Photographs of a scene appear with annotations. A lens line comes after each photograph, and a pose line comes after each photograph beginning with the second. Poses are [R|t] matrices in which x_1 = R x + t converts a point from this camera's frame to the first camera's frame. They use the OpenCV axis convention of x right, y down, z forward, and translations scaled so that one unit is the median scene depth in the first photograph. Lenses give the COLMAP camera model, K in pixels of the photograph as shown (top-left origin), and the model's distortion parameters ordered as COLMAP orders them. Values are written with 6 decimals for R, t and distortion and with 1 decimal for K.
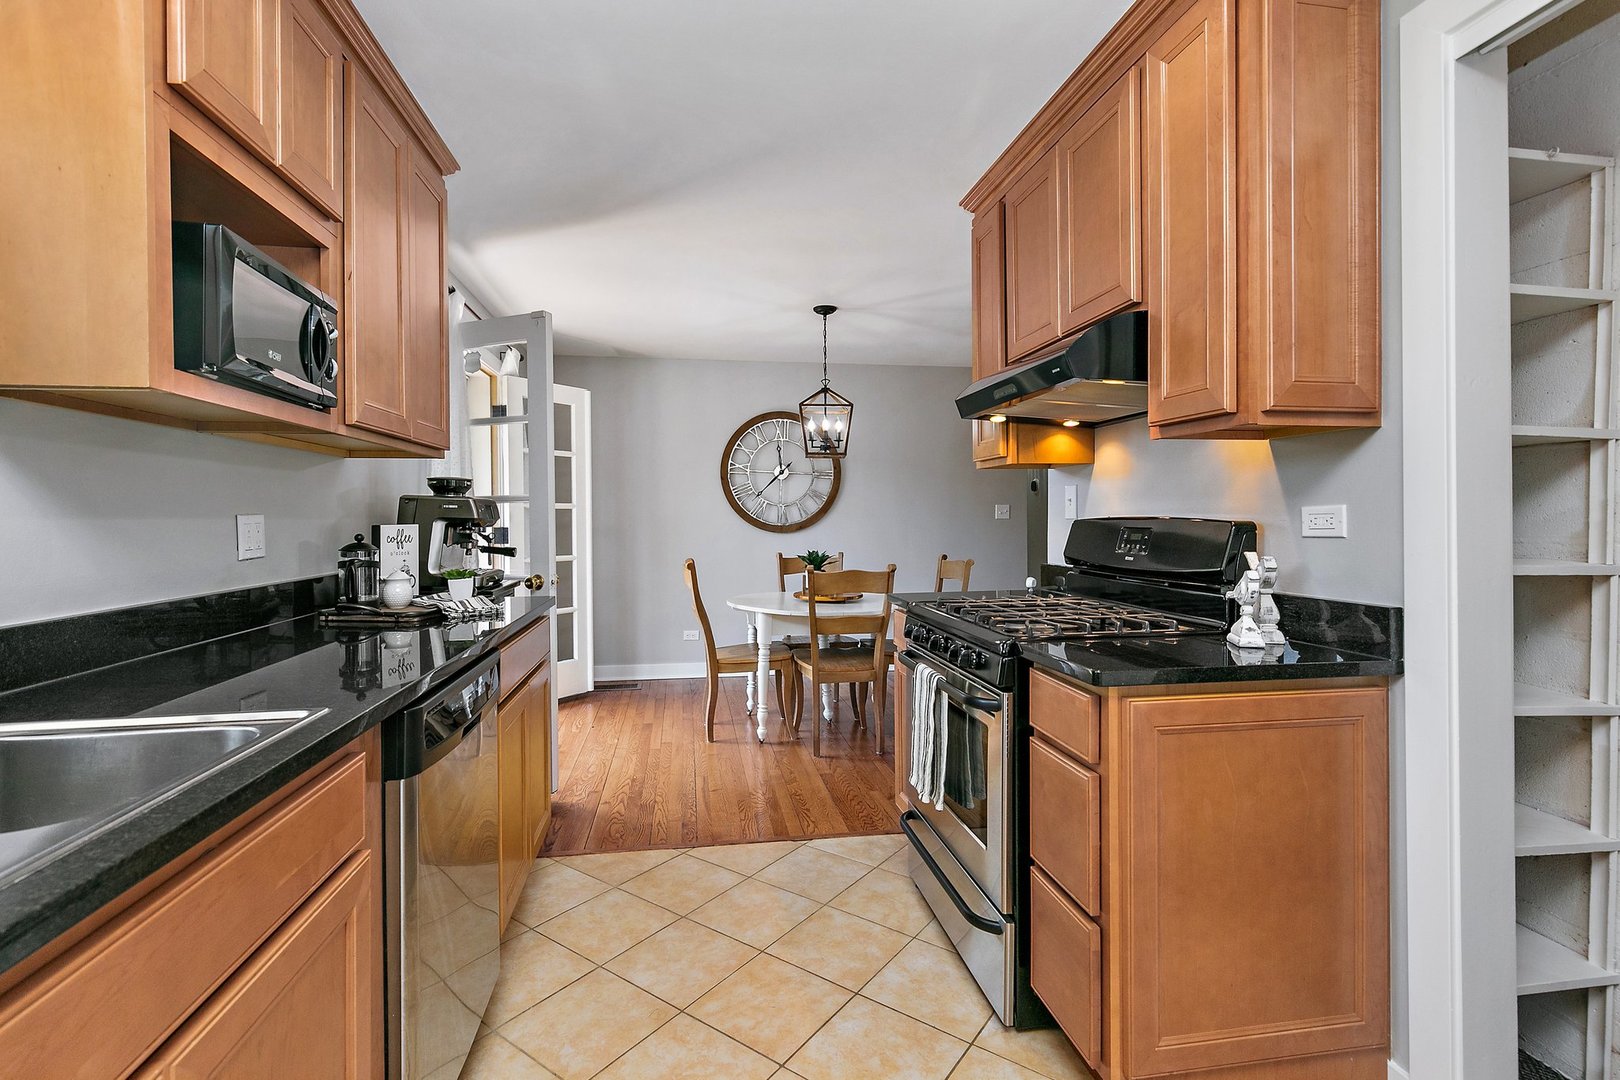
lens RADIAL K [[748.2, 0, 810.1], [0, 748.2, 520.0], [0, 0, 1]] dist [0.001710, 0.000302]
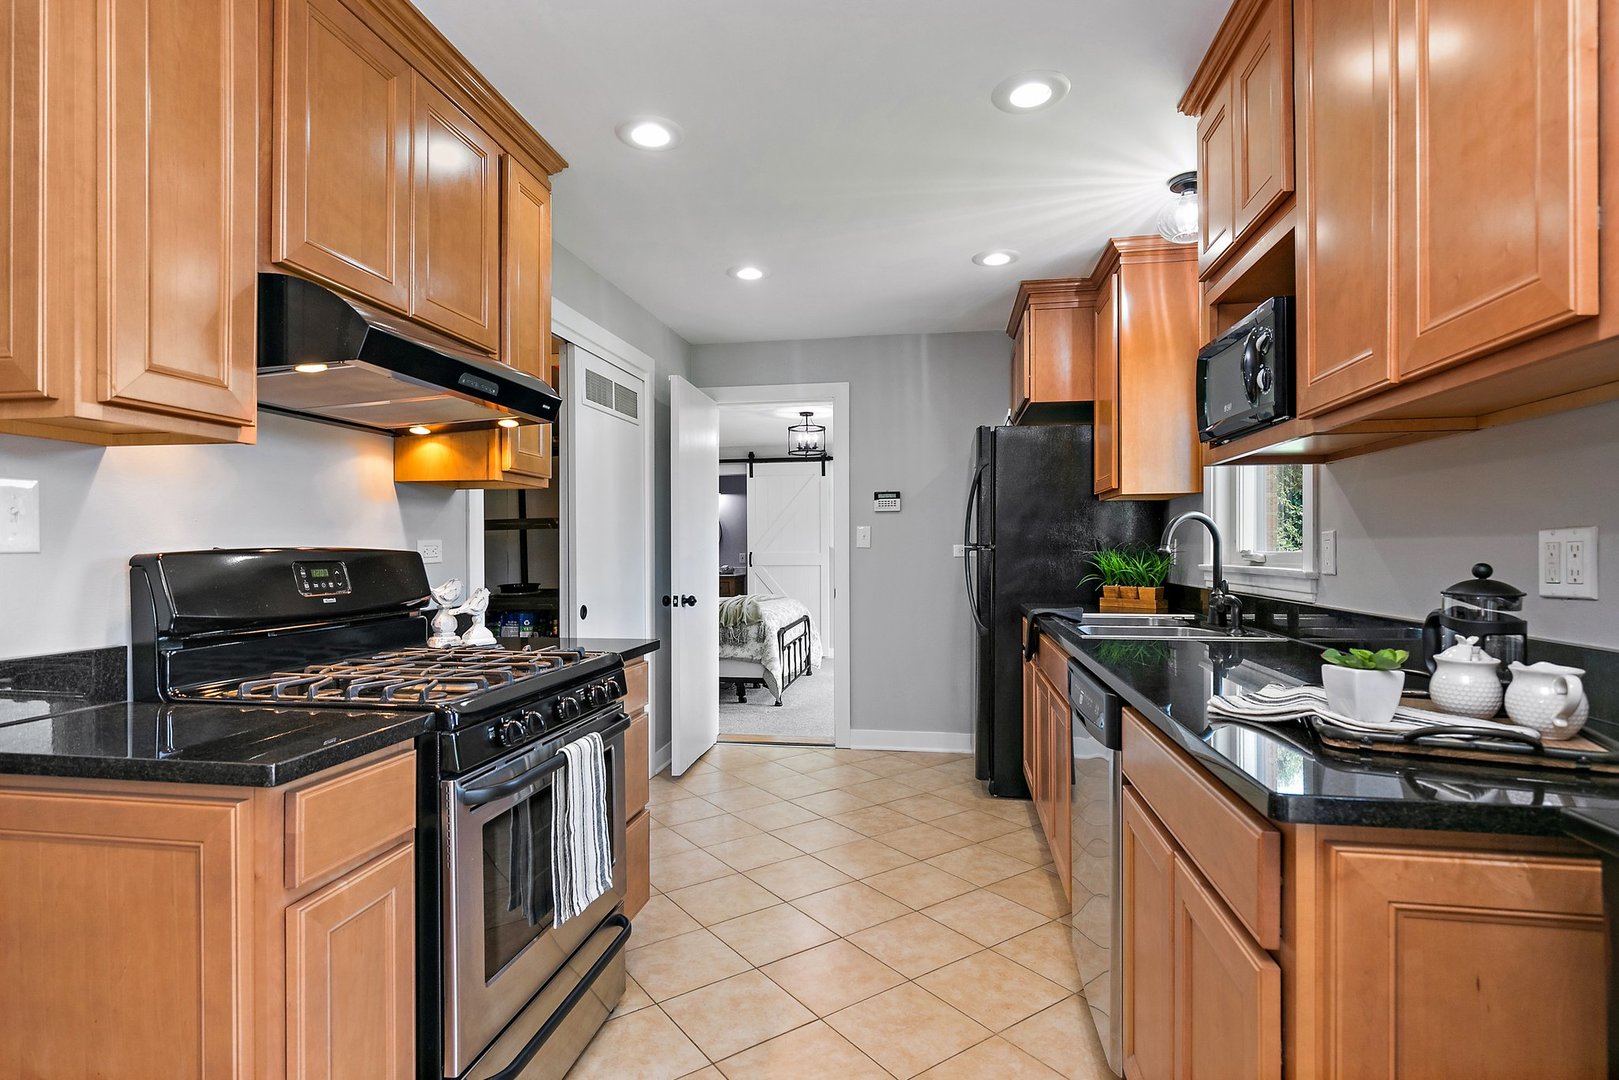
lens RADIAL K [[805.6, 0, 806.3], [0, 805.6, 549.5], [0, 0, 1]] dist [0.005208, -0.010116]
pose [[-0.945012, 0.007629, 0.326947, -0.261131], [0.009268, 0.999951, 0.003455, 0.001677], [-0.326904, 0.006295, -0.945037, 1.313599]]
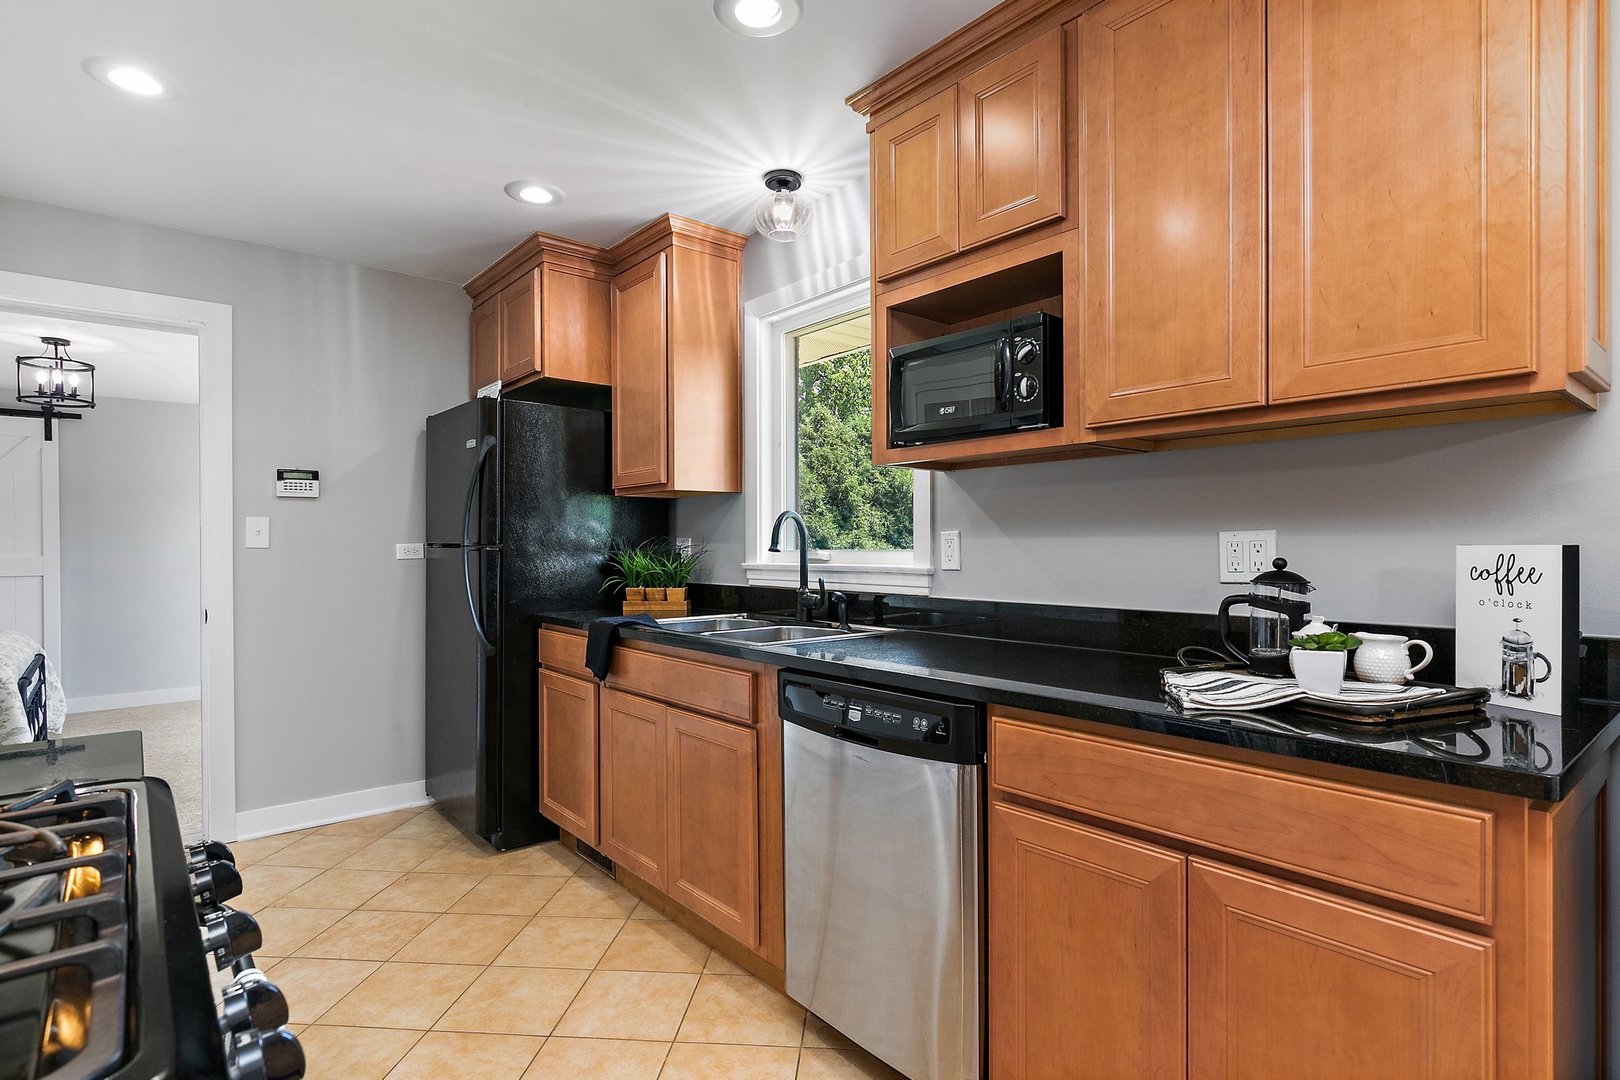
lens RADIAL K [[806.0, 0, 806.8], [0, 806.0, 549.5], [0, 0, 1]] dist [0.005208, -0.010116]
pose [[-0.861441, 0.012029, -0.507715, 0.096291], [0.007313, 0.999910, 0.011282, -0.000143], [0.507805, 0.006006, -0.861451, 1.090953]]
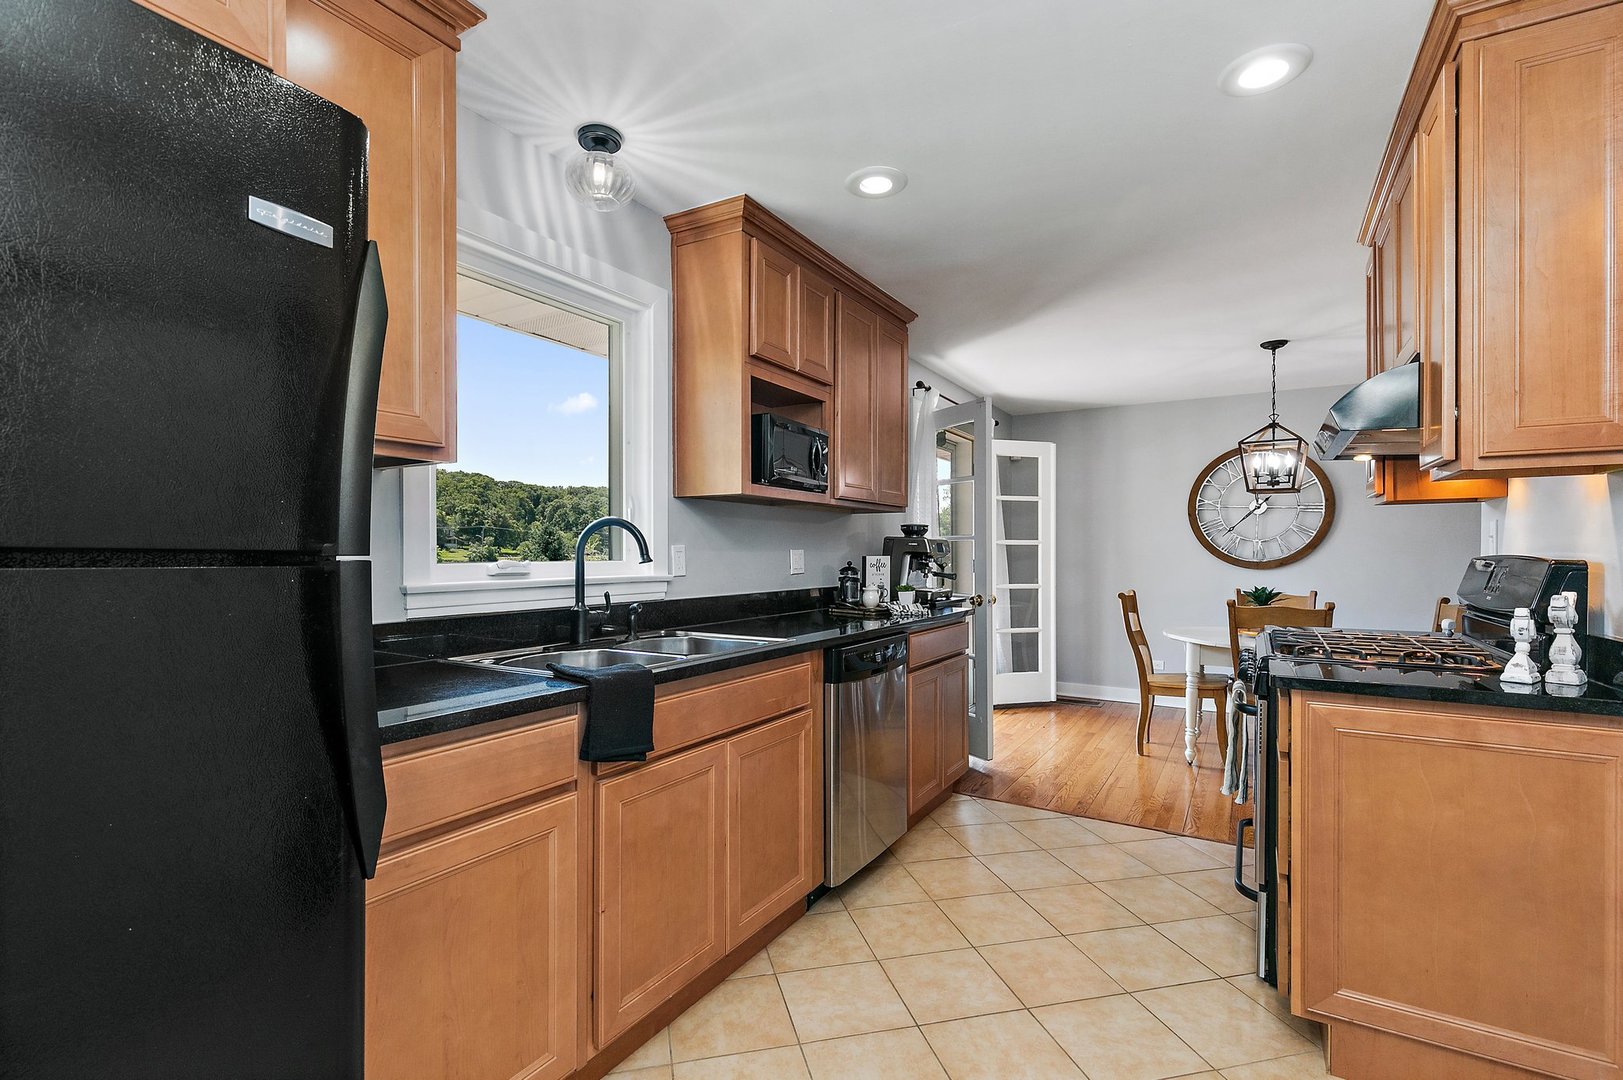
lens RADIAL K [[744.3, 0, 805.6], [0, 744.3, 549.7], [0, 0, 1]] dist [0.009550, -0.000037]
pose [[0.760530, 0.003572, -0.649293, 0.305948], [-0.007897, 0.999962, -0.003749, 0.000038], [0.649254, 0.007979, 0.760529, -0.246641]]
